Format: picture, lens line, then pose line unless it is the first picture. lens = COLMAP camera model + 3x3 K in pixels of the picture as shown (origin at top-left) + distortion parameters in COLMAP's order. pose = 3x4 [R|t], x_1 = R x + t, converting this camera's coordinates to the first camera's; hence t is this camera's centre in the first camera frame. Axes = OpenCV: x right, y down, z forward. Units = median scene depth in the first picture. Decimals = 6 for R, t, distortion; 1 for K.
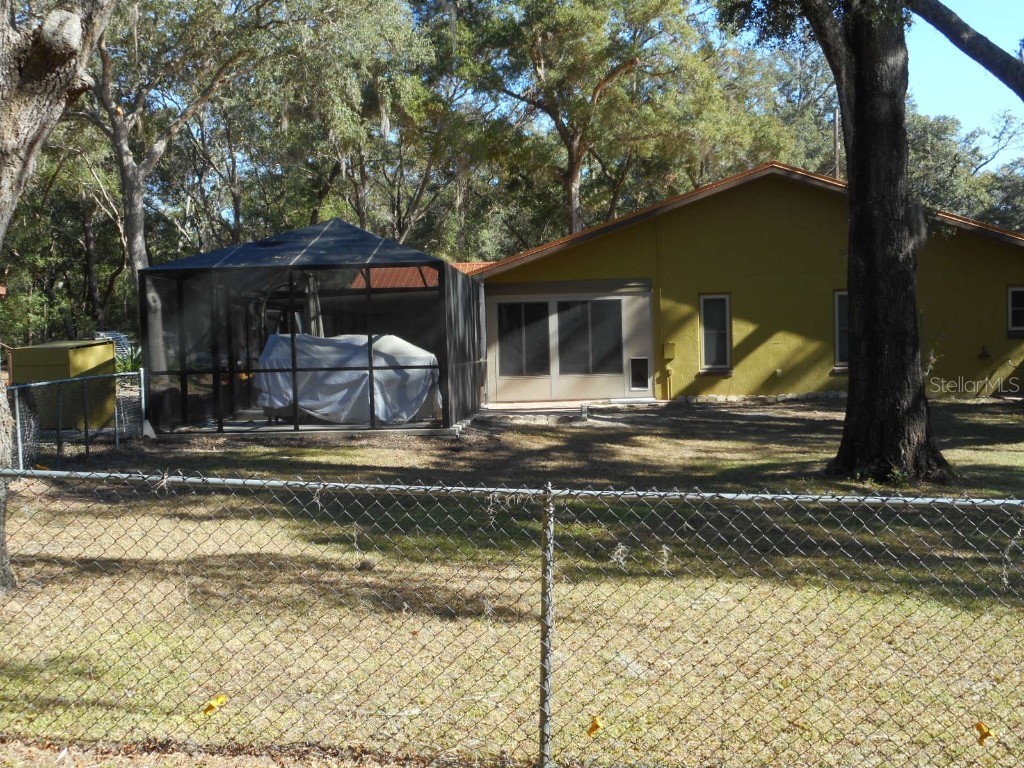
lens RADIAL K [[1241.4, 0, 512.0], [0, 1241.4, 384.0], [0, 0, 1]] dist [0.004065, -0.014161]
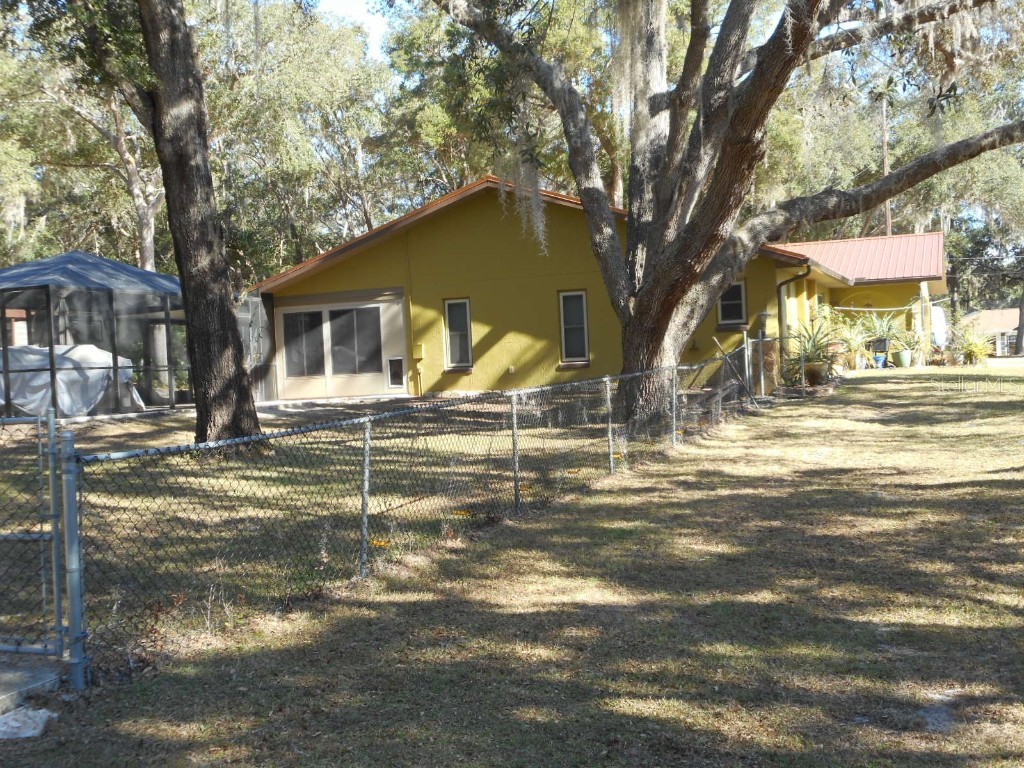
lens RADIAL K [[1241.4, 0, 512.0], [0, 1241.4, 384.0], [0, 0, 1]] dist [0.004065, -0.014161]
pose [[0.953257, -0.015986, -0.301738, 0.540721], [0.014445, 0.999869, -0.007338, 0.011696], [0.301816, 0.002636, 0.953363, -0.035002]]
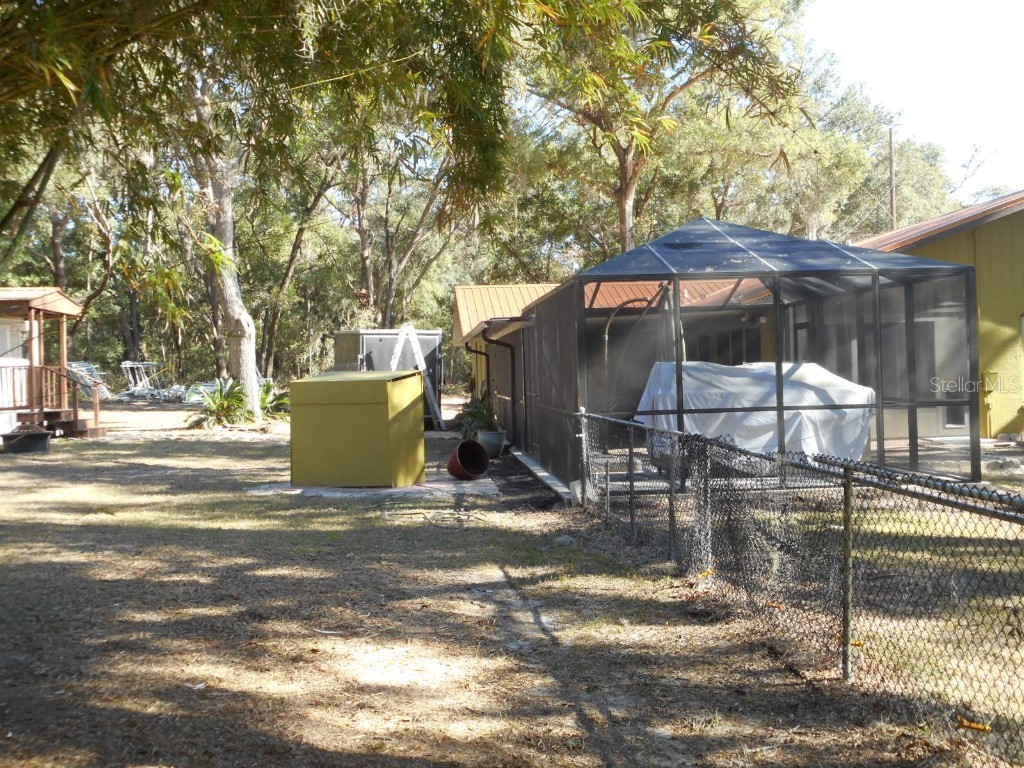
lens RADIAL K [[1241.4, 0, 512.0], [0, 1241.4, 384.0], [0, 0, 1]] dist [0.004065, -0.014161]
pose [[0.990945, -0.004203, 0.134200, -0.315138], [0.007504, 0.999681, -0.024103, -0.006483], [-0.134056, 0.024892, 0.990661, 0.193142]]
